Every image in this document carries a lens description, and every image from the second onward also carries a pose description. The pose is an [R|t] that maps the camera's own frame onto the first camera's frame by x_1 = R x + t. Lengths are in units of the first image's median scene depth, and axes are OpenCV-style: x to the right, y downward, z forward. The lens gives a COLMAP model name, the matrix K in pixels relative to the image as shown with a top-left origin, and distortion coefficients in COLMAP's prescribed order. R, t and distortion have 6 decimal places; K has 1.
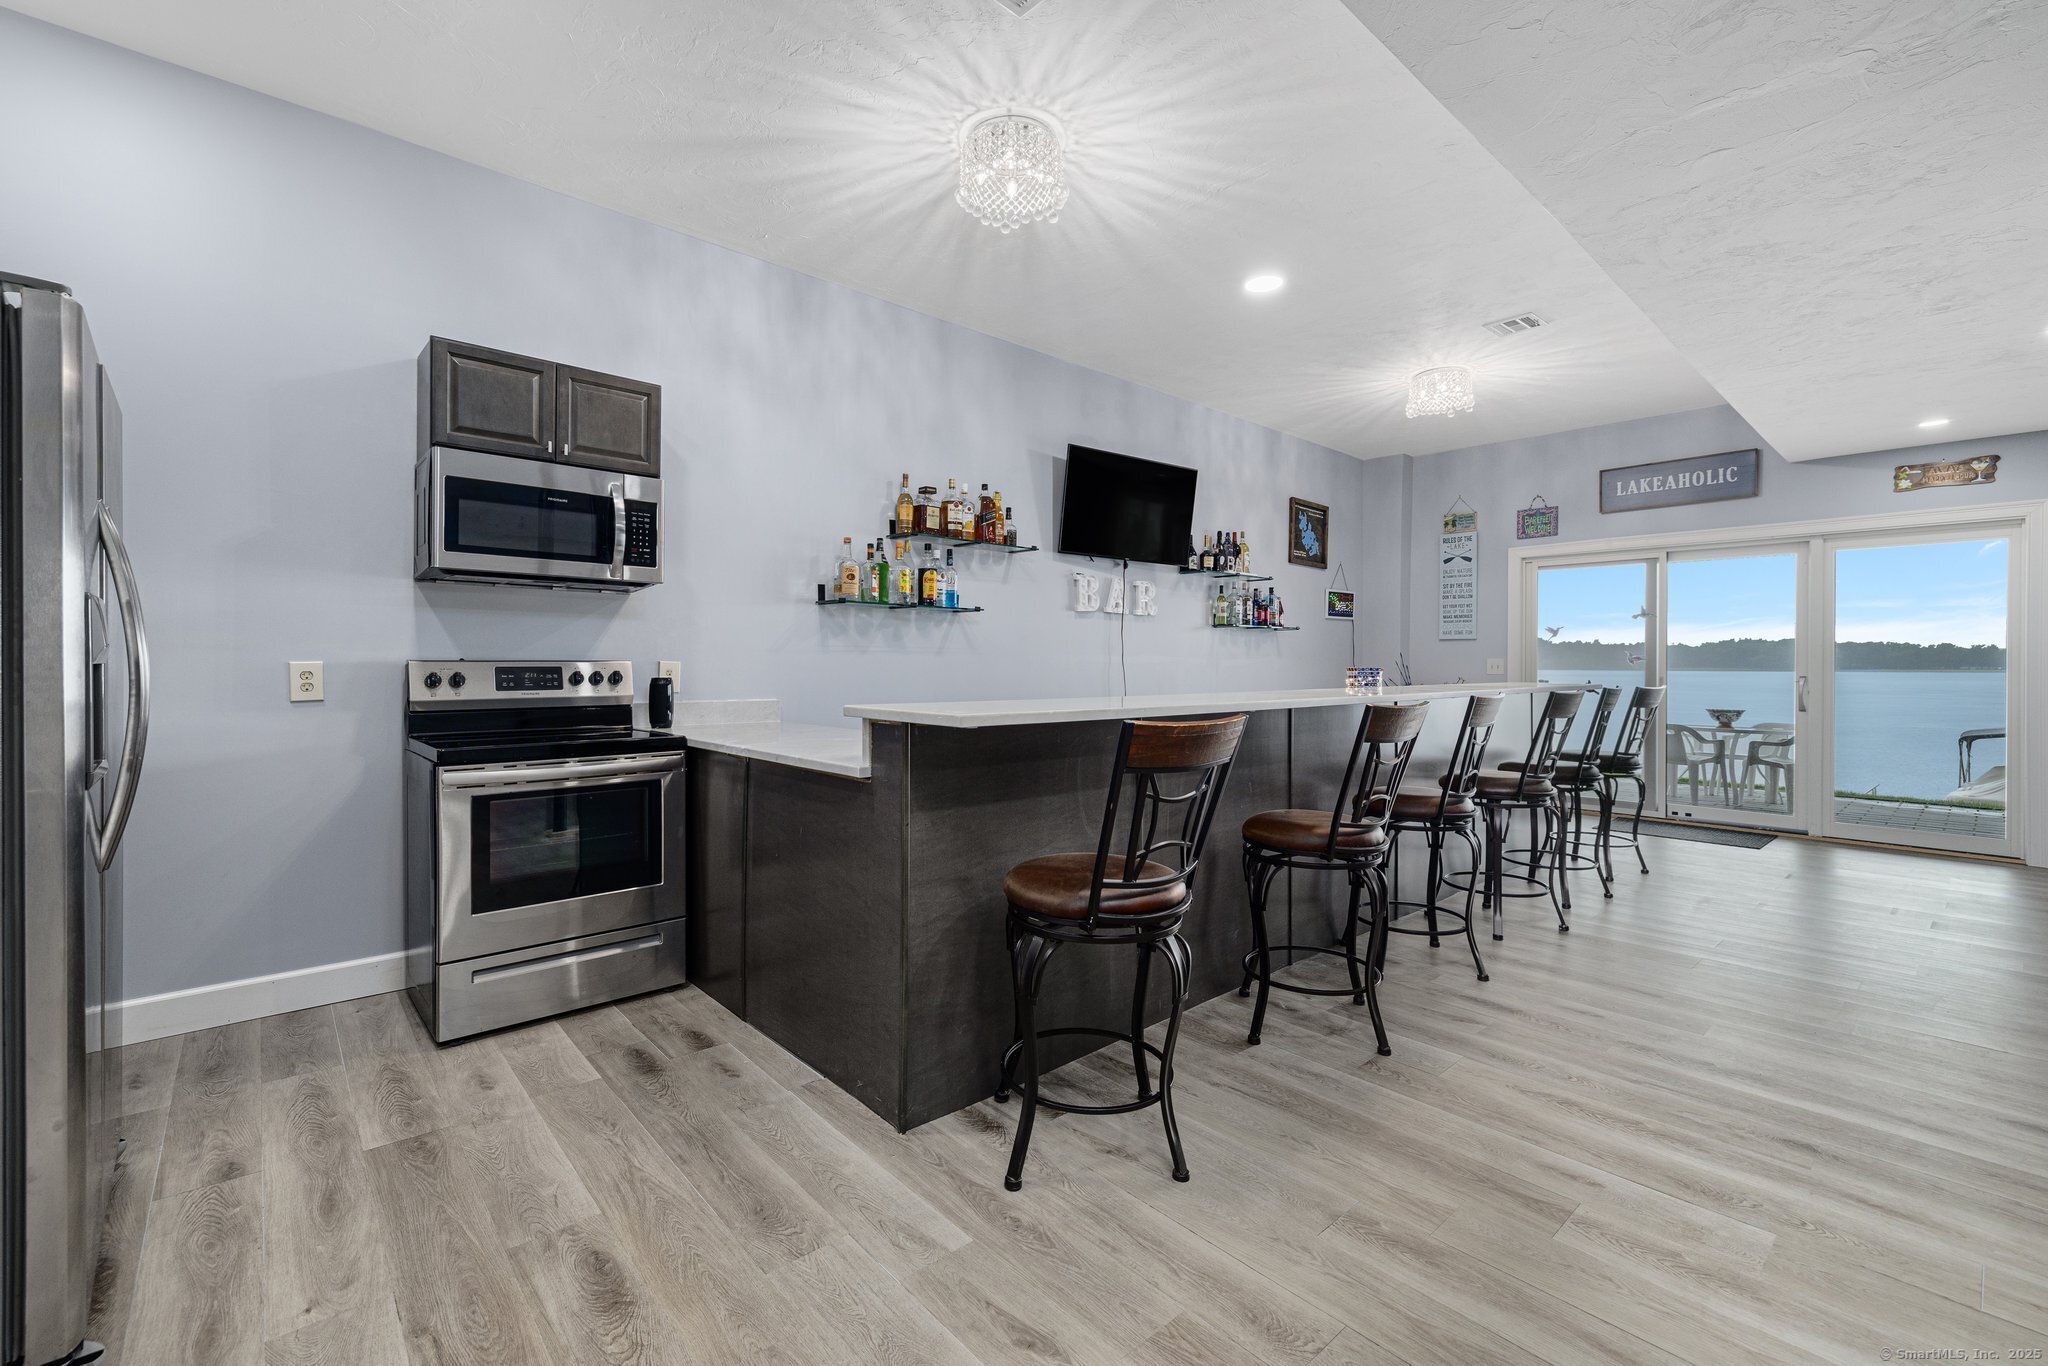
lens RADIAL K [[869.9, 0, 1022.5], [0, 869.9, 670.7], [0, 0, 1]] dist [-0.000429, 0.000046]
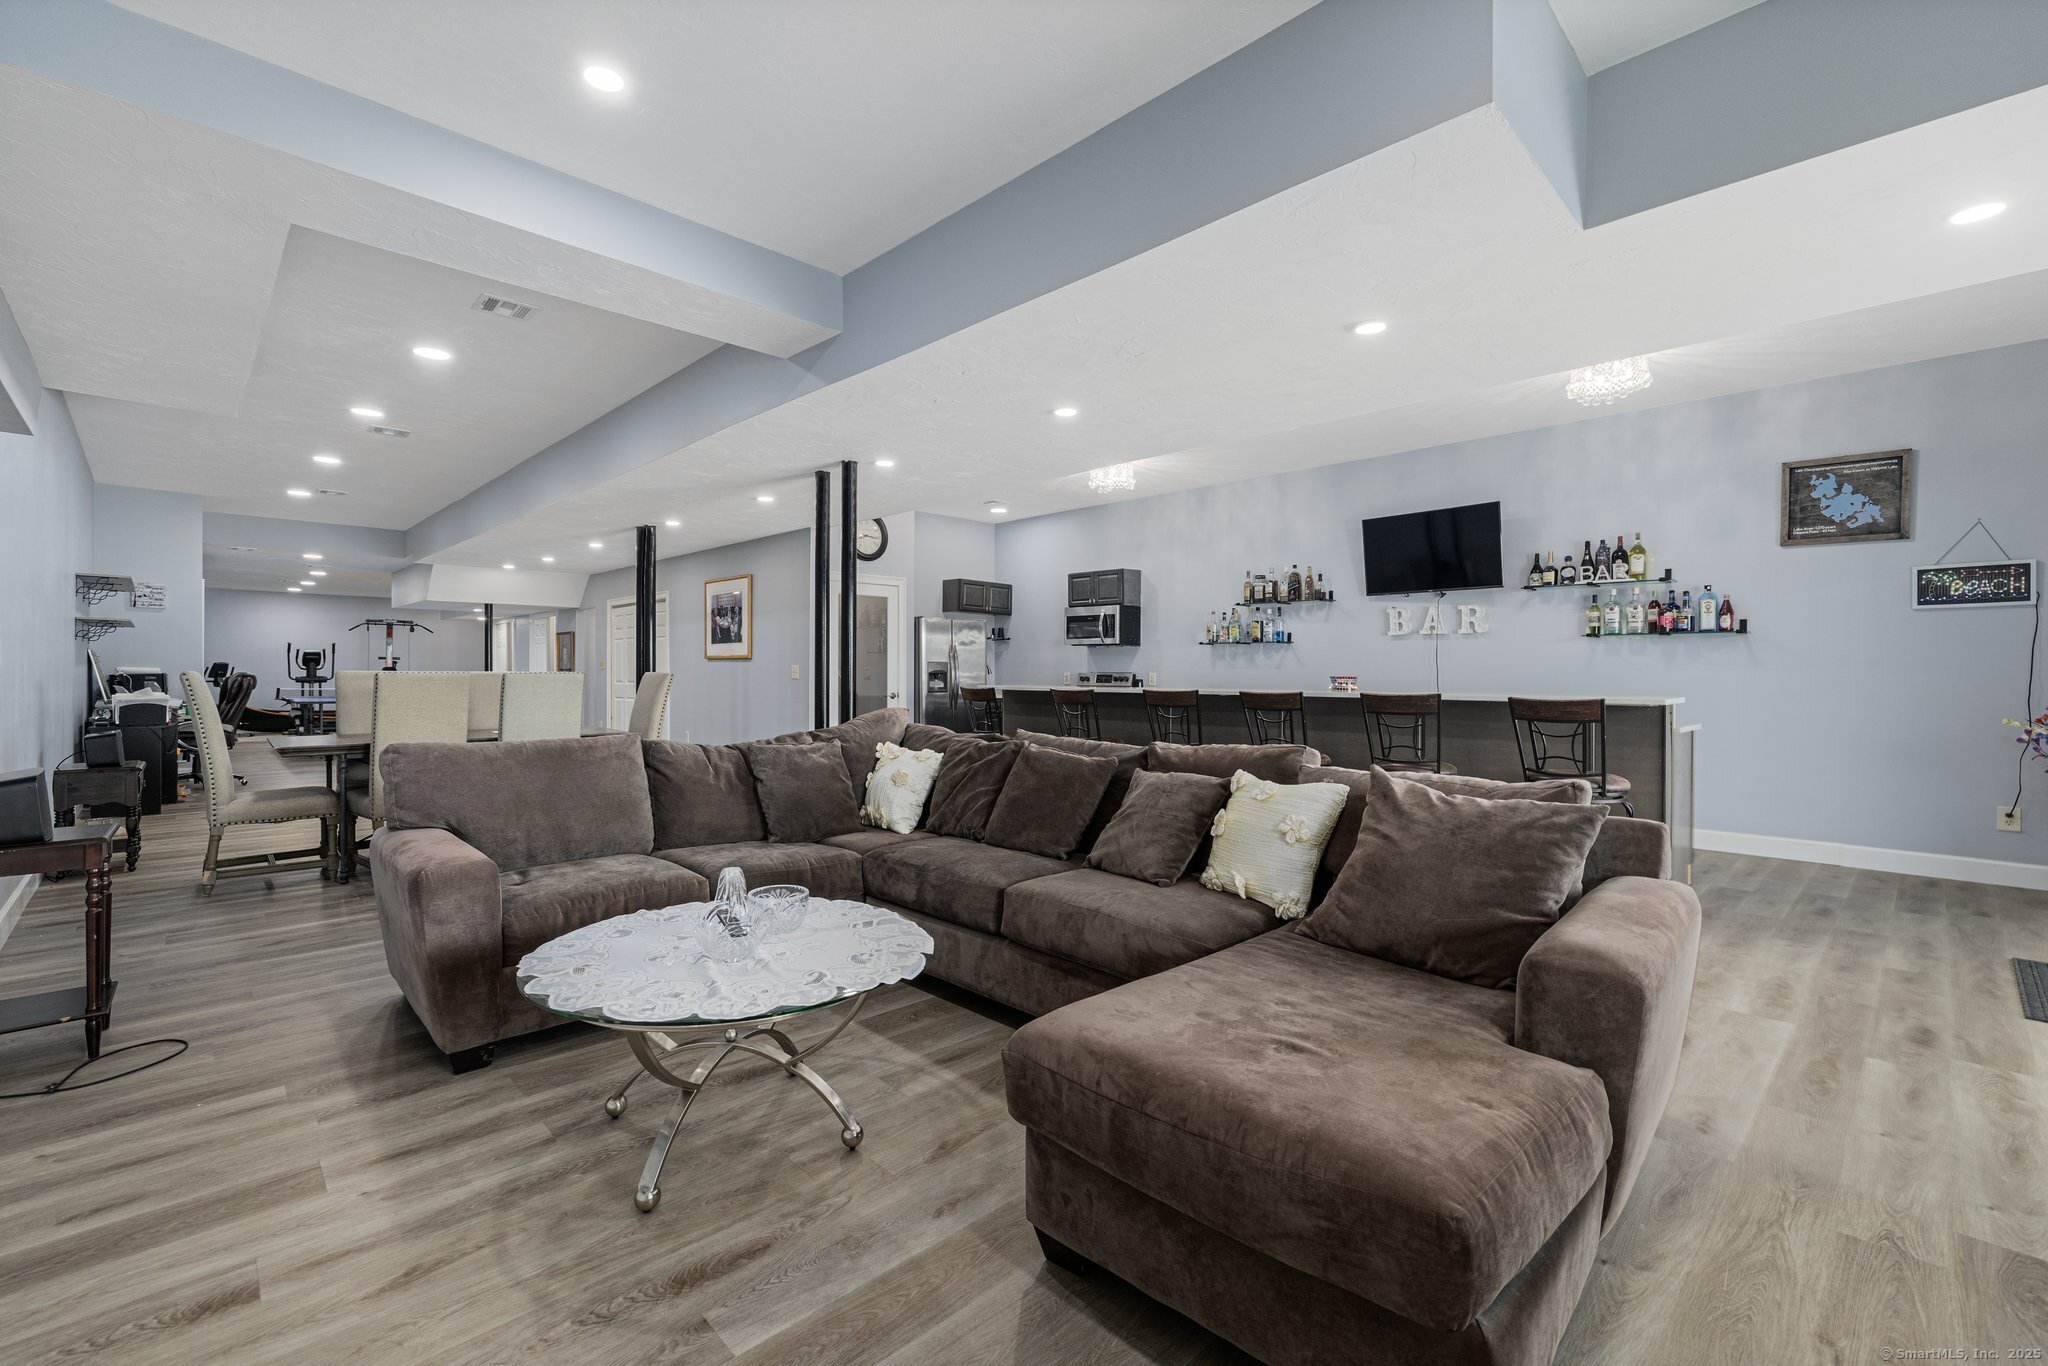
lens RADIAL K [[869.9, 0, 1022.5], [0, 869.9, 670.7], [0, 0, 1]] dist [-0.000429, 0.000046]
pose [[0.045961, -0.003351, -0.998938, 1.308229], [-0.009902, 0.999944, -0.003810, -0.002187], [0.998894, 0.010066, 0.045925, 0.338971]]
